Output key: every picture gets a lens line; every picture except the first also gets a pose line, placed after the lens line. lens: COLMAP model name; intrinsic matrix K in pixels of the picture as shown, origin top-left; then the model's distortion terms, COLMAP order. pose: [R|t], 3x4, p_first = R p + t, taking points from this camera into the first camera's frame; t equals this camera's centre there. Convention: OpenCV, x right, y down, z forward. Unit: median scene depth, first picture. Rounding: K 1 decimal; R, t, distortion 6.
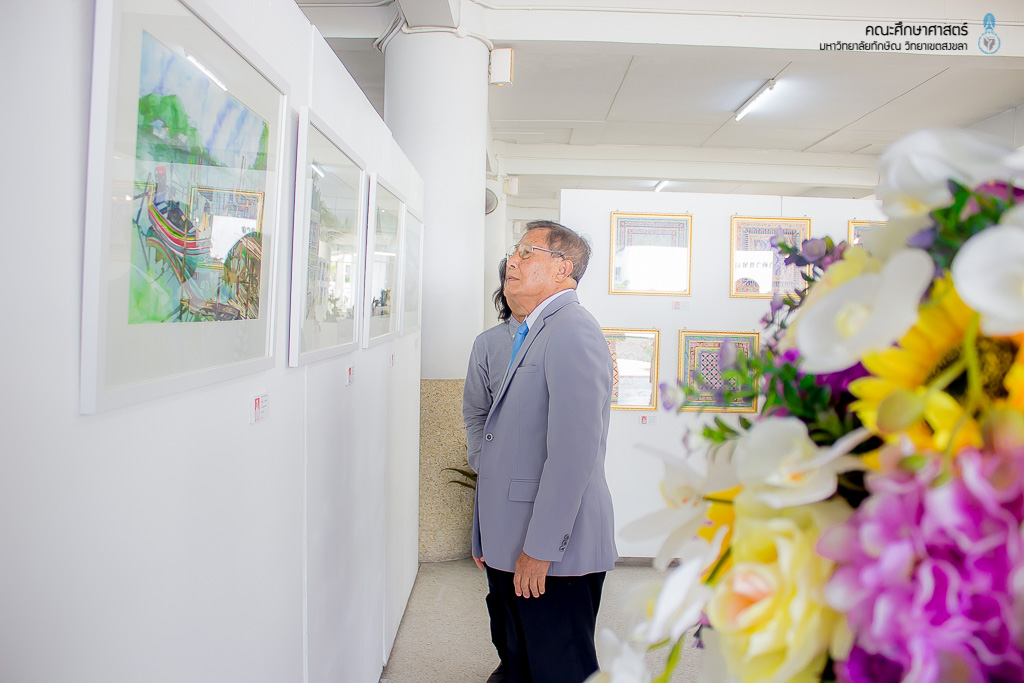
lens RADIAL K [[848.7, 0, 512.0], [0, 848.7, 341.5], [0, 0, 1]] dist [-0.173280, 0.177501]
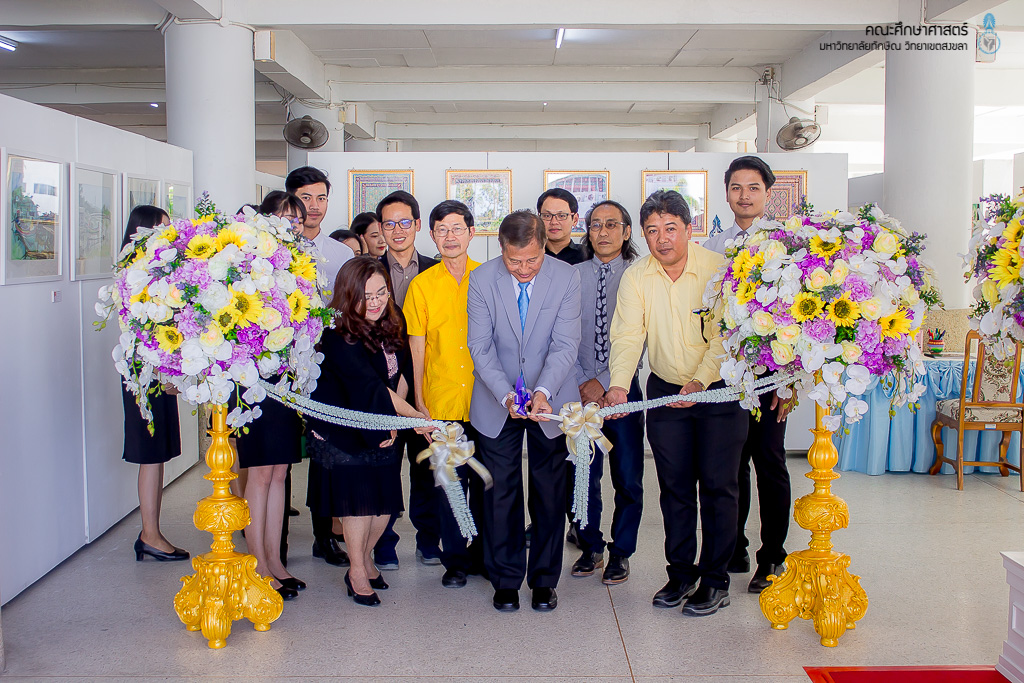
lens RADIAL K [[1375.0, 0, 512.0], [0, 1375.0, 341.5], [0, 0, 1]] dist [-0.022670, -0.058695]
pose [[0.999727, -0.023195, 0.002827, 0.344986], [0.023095, 0.999240, 0.031401, 0.040662], [-0.003553, -0.031327, 0.999503, -1.022008]]
